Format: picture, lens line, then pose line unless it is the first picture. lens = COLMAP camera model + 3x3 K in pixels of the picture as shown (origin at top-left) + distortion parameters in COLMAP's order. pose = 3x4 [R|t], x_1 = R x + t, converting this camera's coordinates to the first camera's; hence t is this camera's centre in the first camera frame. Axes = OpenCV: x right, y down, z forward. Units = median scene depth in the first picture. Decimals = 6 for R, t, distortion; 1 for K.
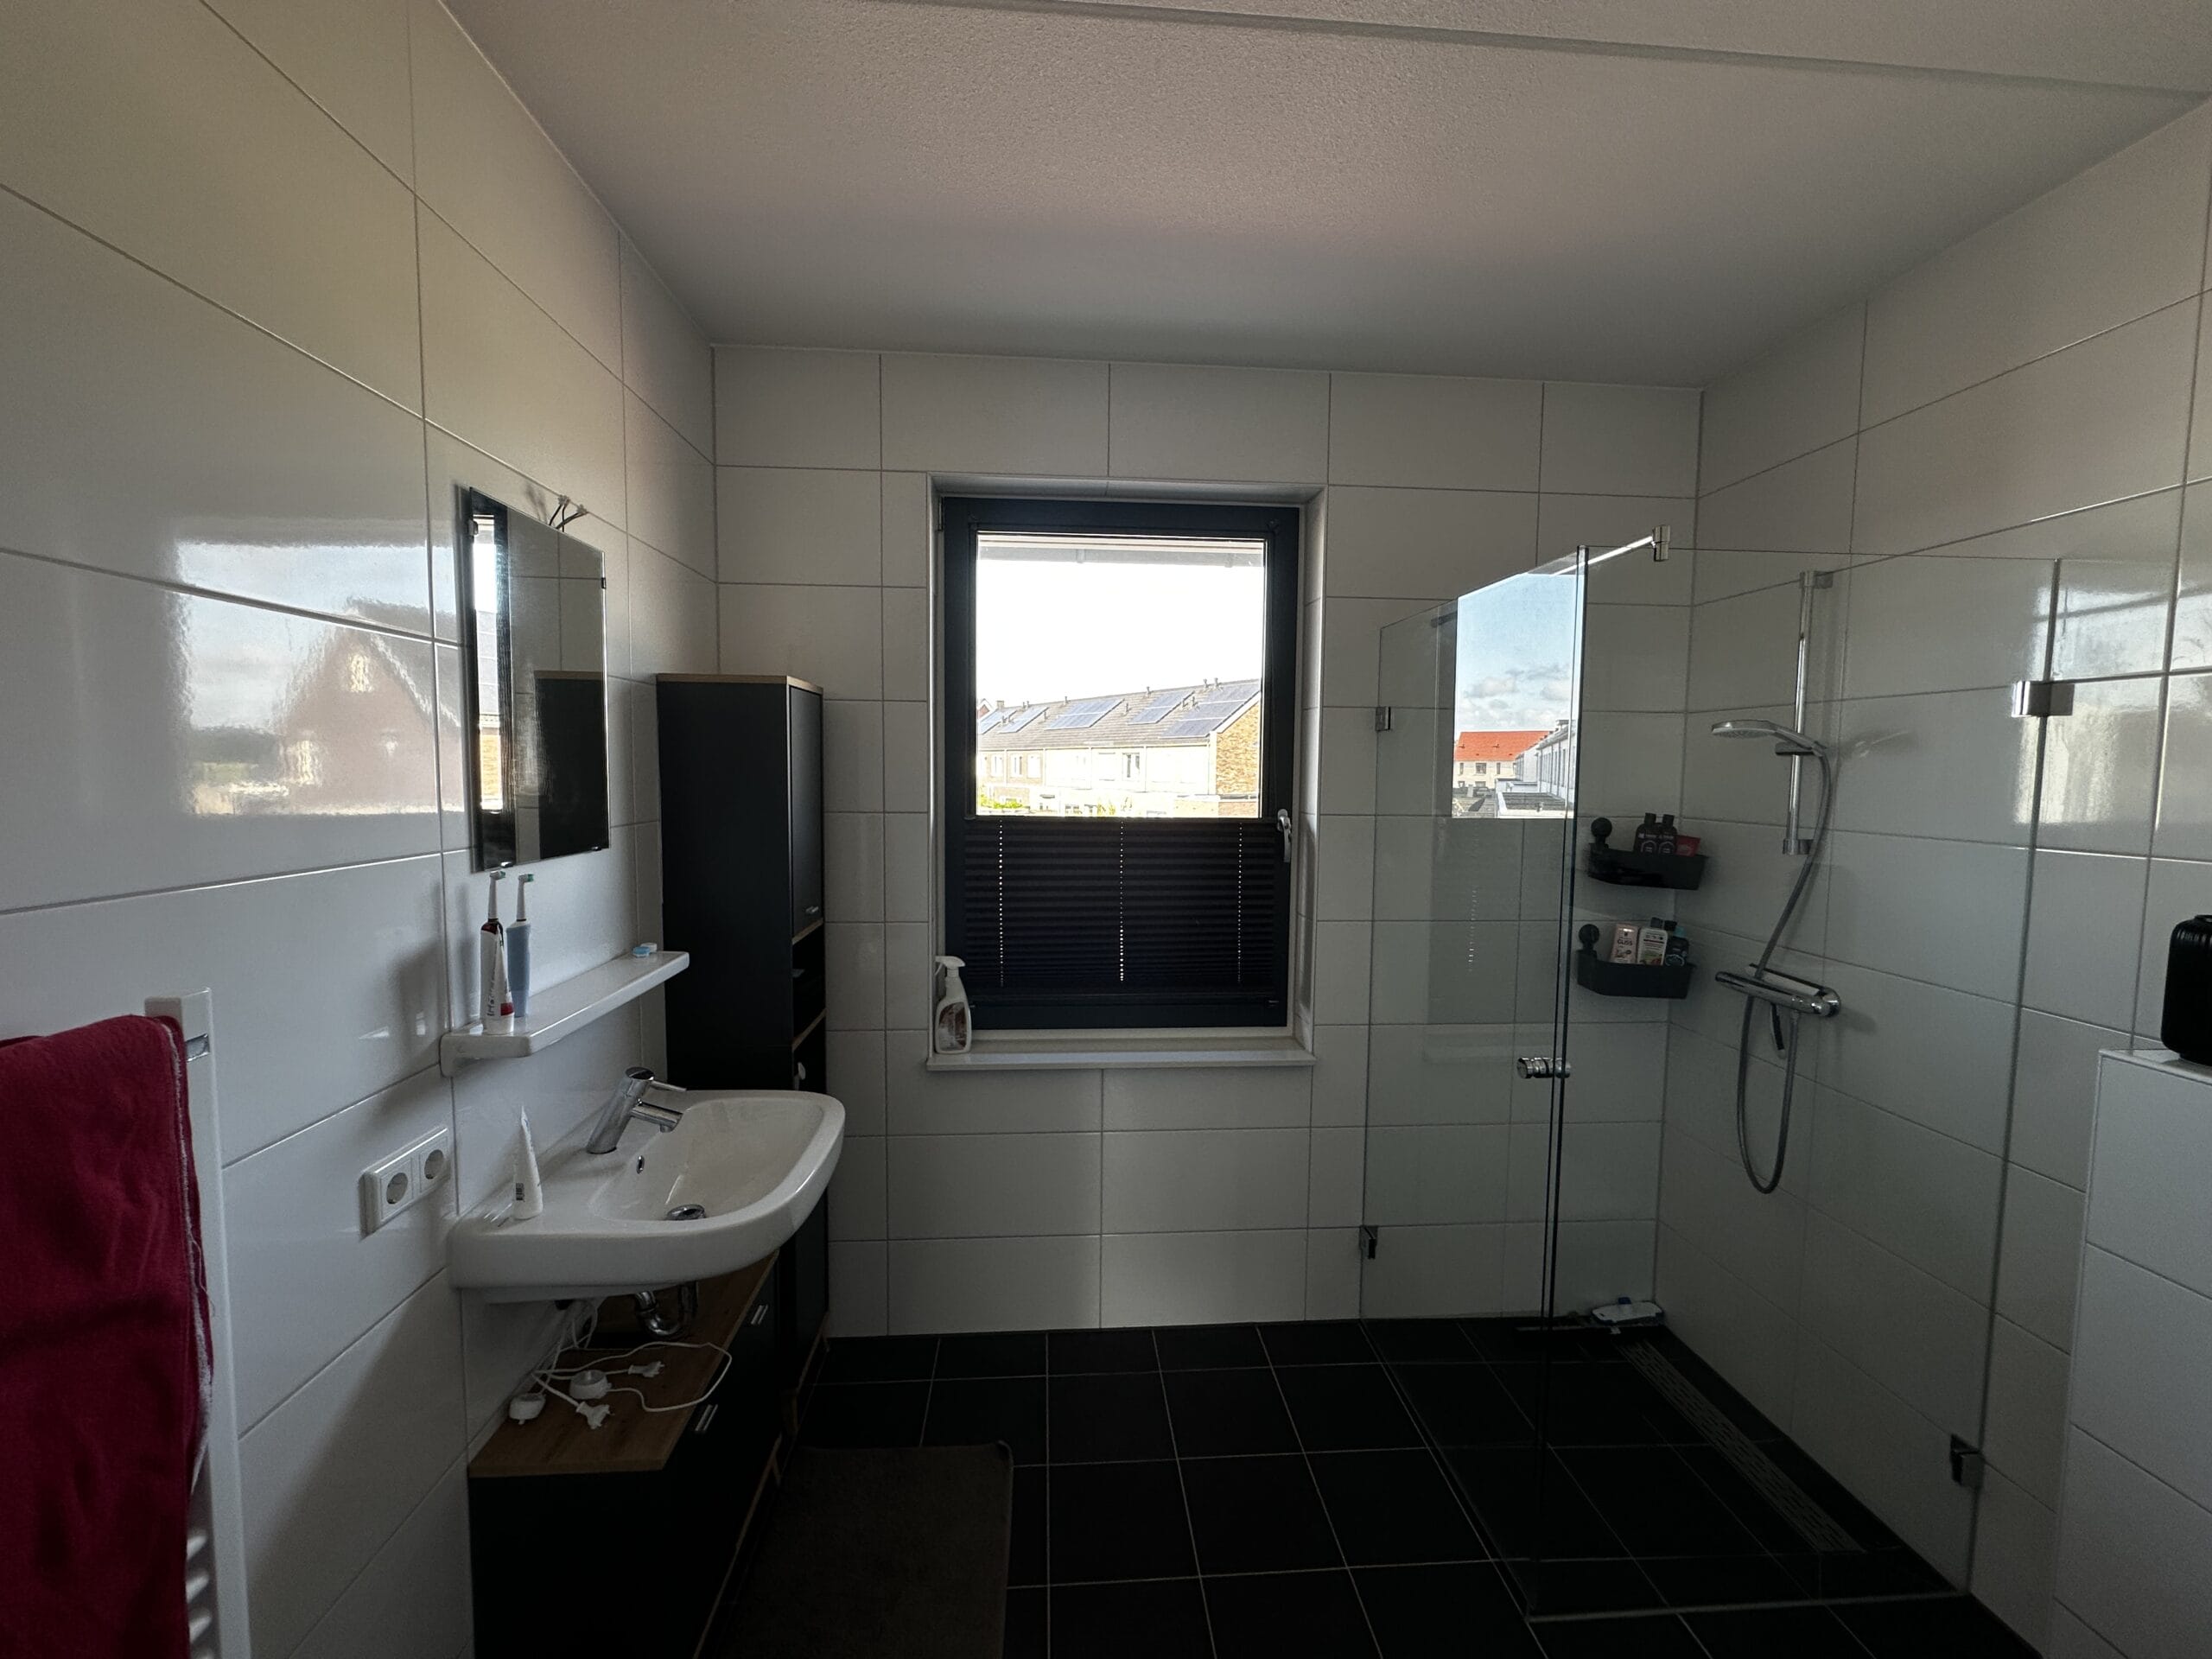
lens RADIAL K [[882.6, 0, 1104.9], [0, 882.6, 829.1], [0, 0, 1]] dist [-0.002415, 0.000220]
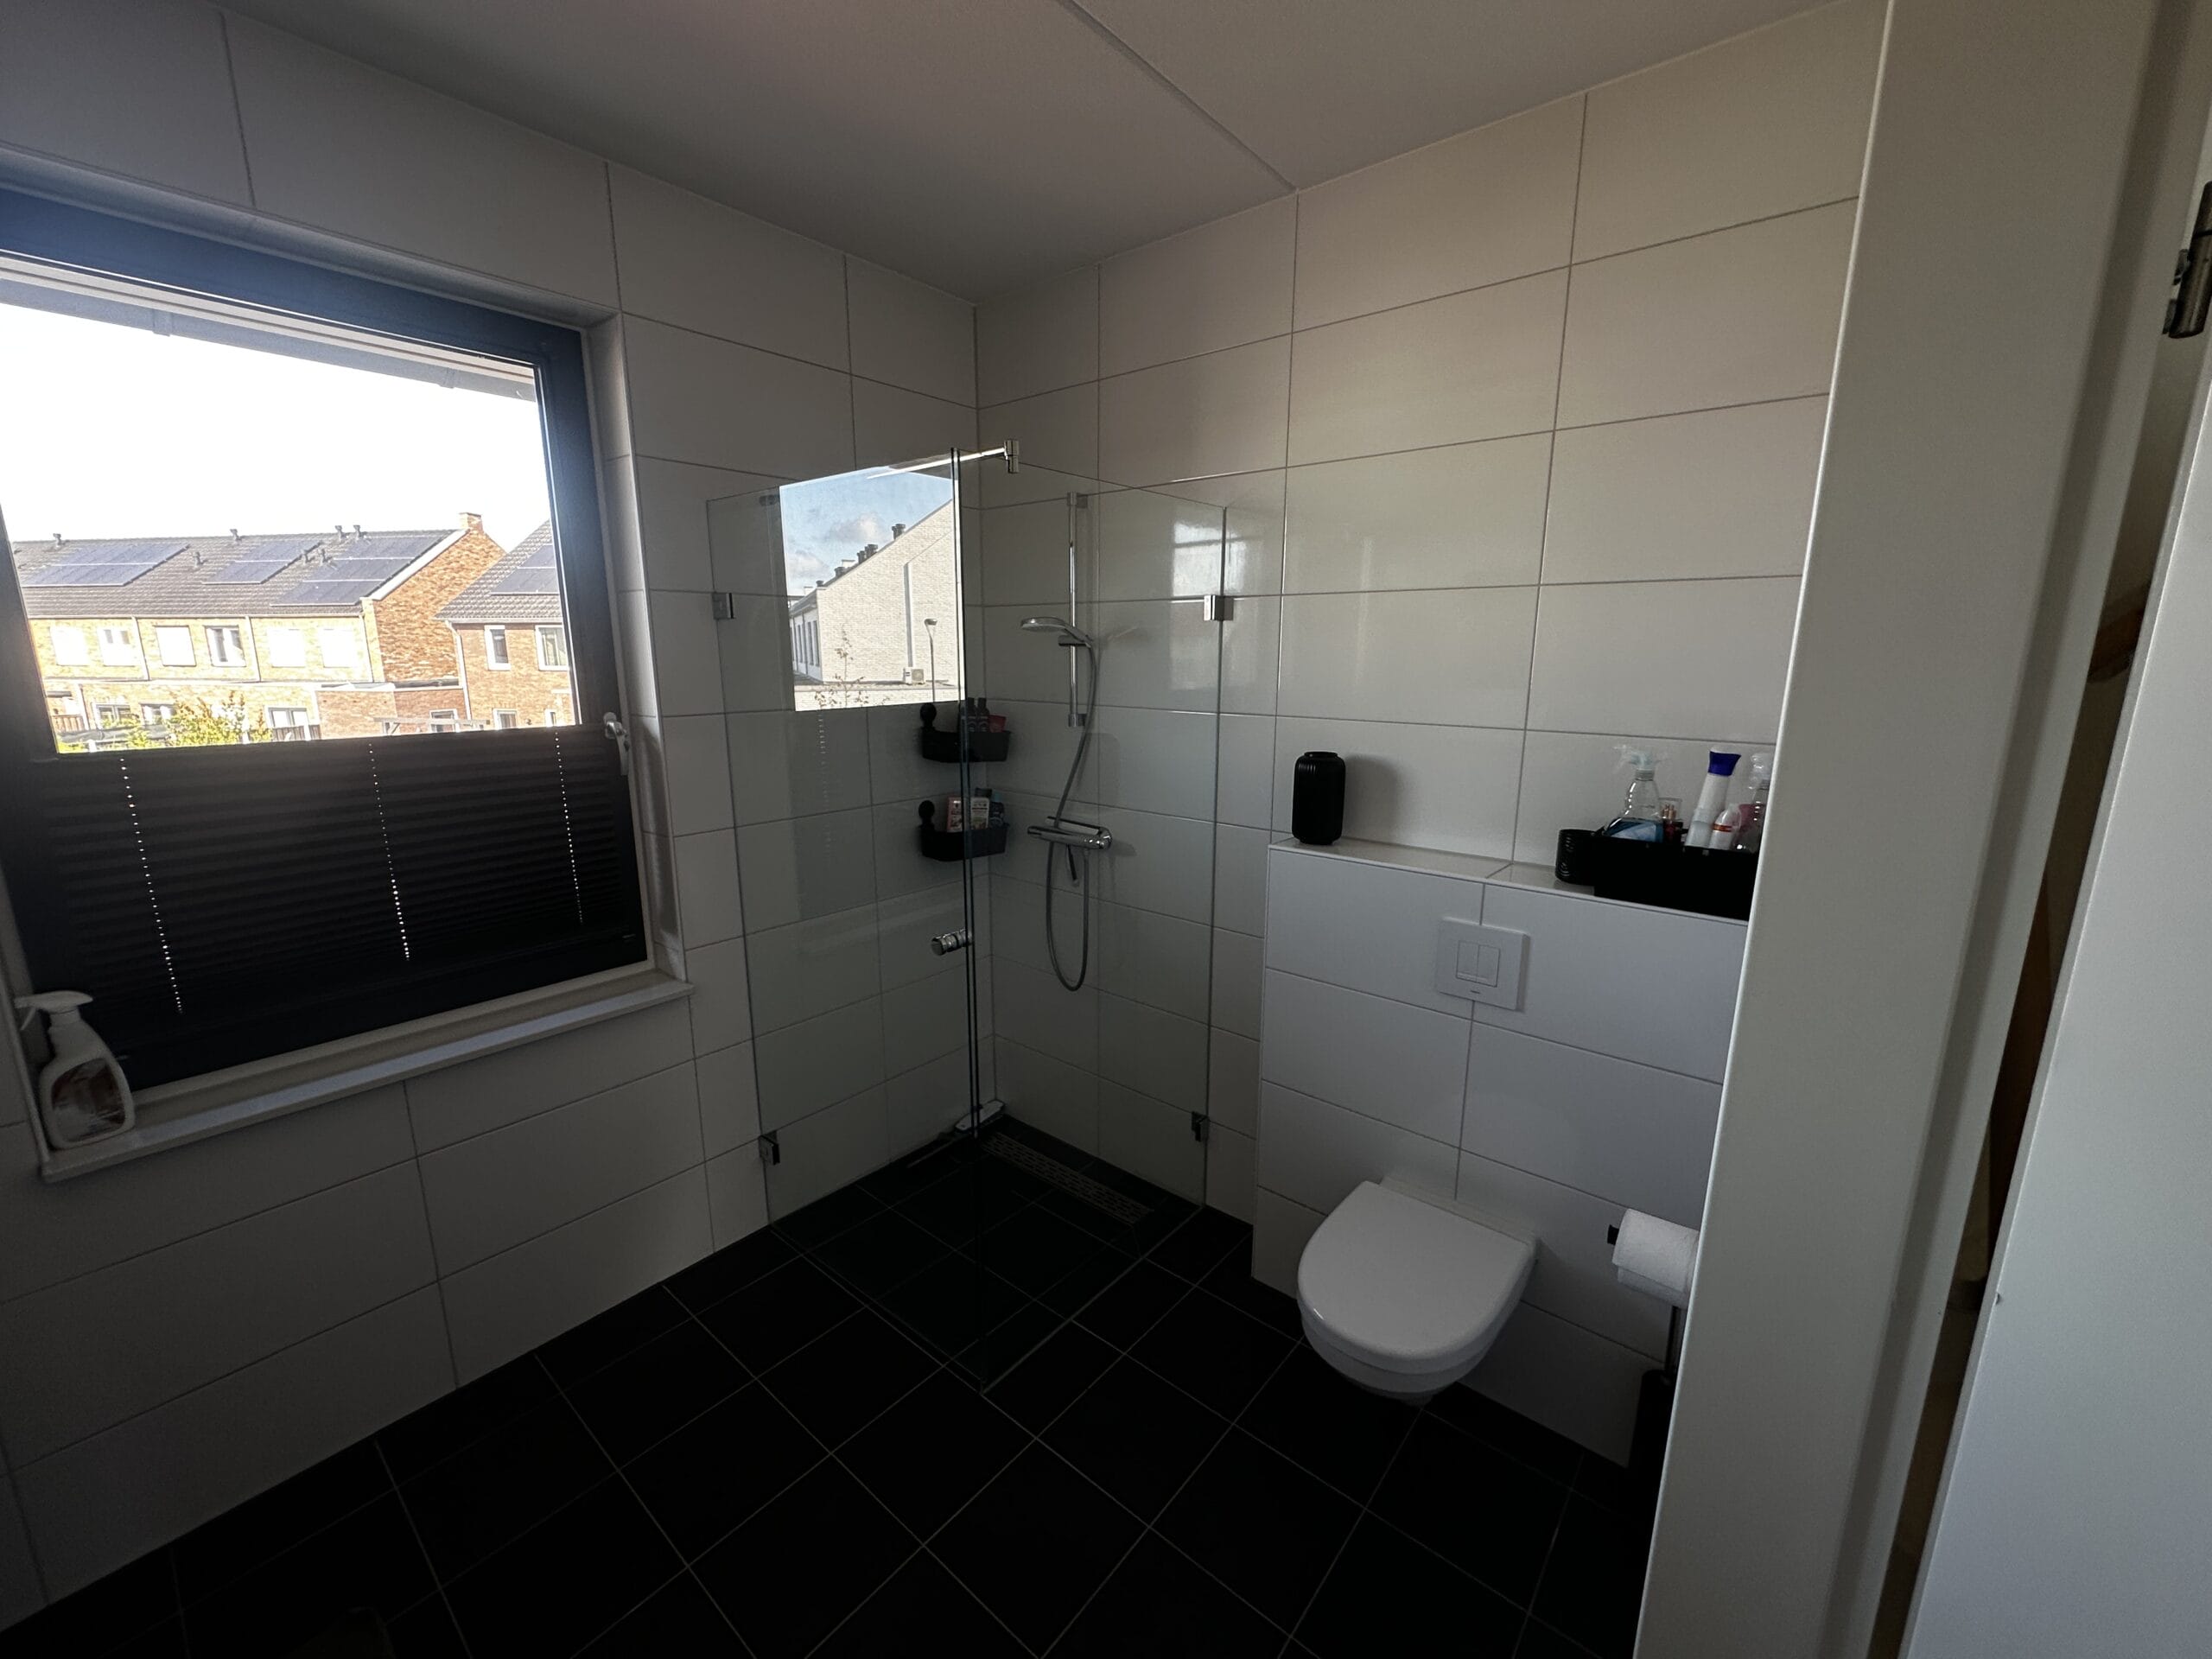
lens RADIAL K [[882.6, 0, 1102.3], [0, 882.6, 829.6], [0, 0, 1]] dist [-0.002415, 0.000220]
pose [[0.693624, -0.153854, 0.703715, -0.088339], [0.055511, 0.985436, 0.160732, -0.023394], [-0.718195, -0.072424, 0.692062, 0.081719]]
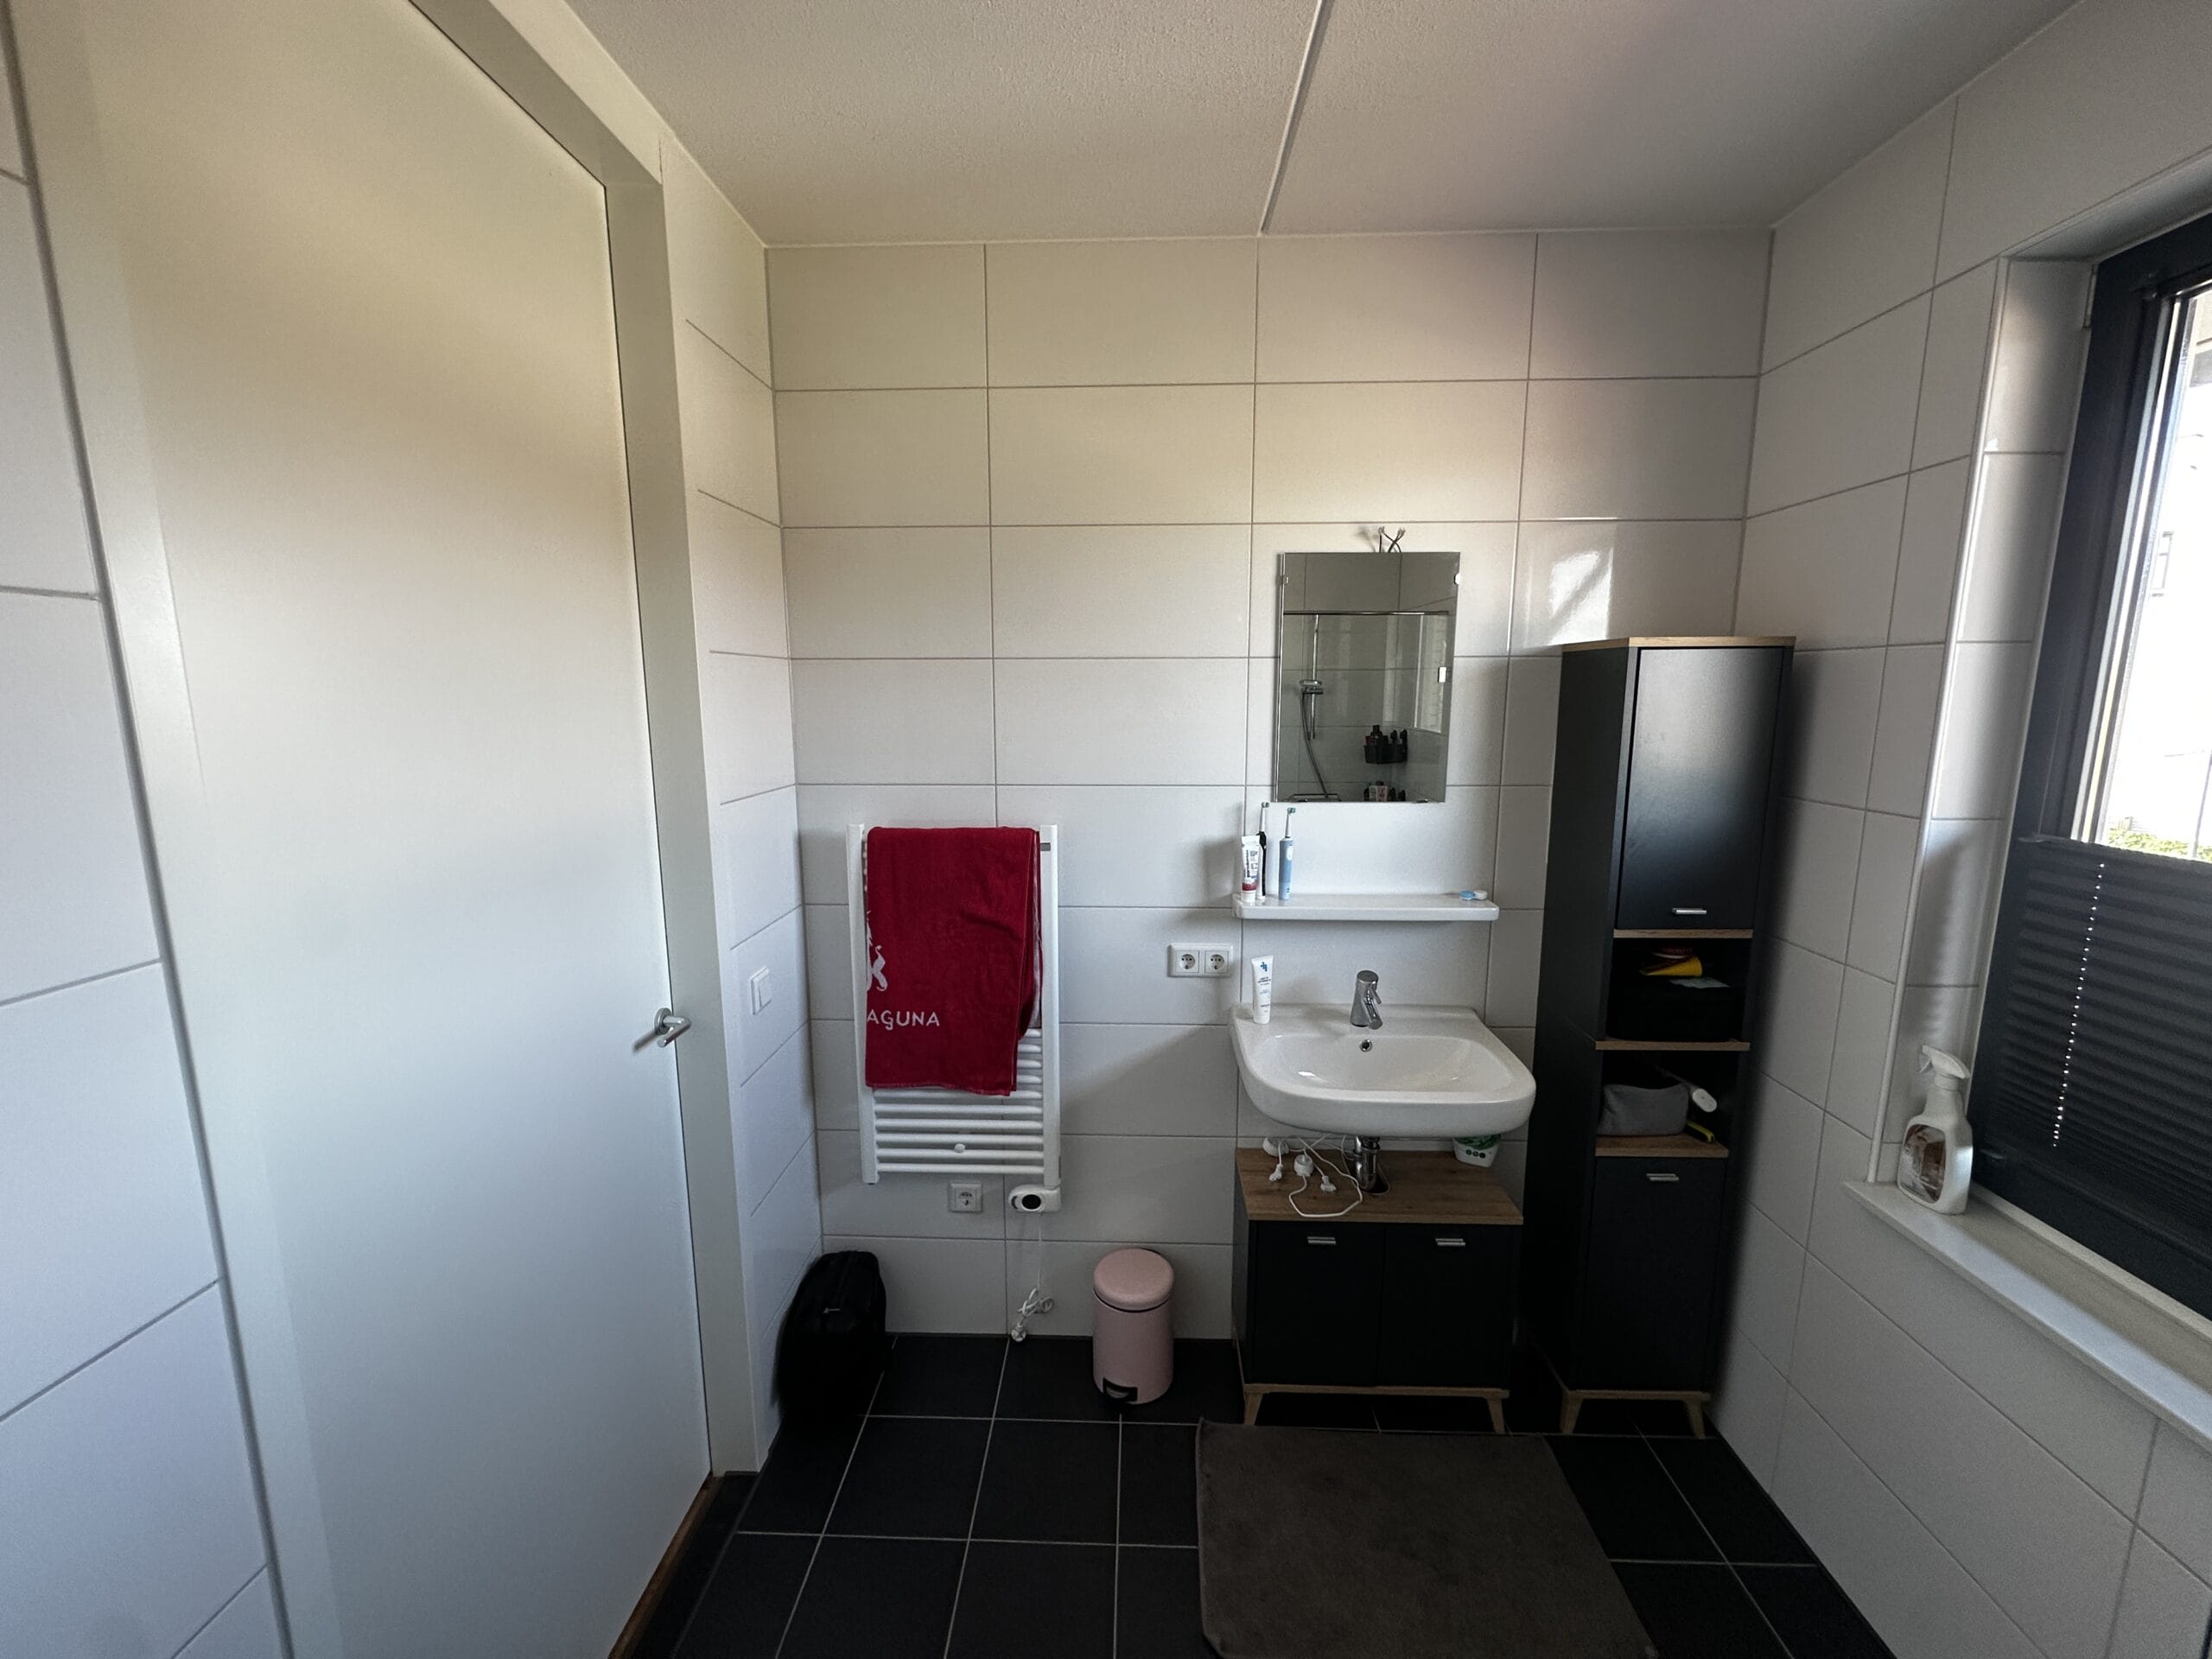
lens RADIAL K [[882.6, 0, 1110.6], [0, 882.6, 824.6], [0, 0, 1]] dist [-0.002415, 0.000220]
pose [[-0.097677, 0.147790, -0.984184, 0.494705], [-0.066064, 0.985768, 0.154584, -0.076575], [0.993023, 0.080118, -0.086523, 0.480118]]
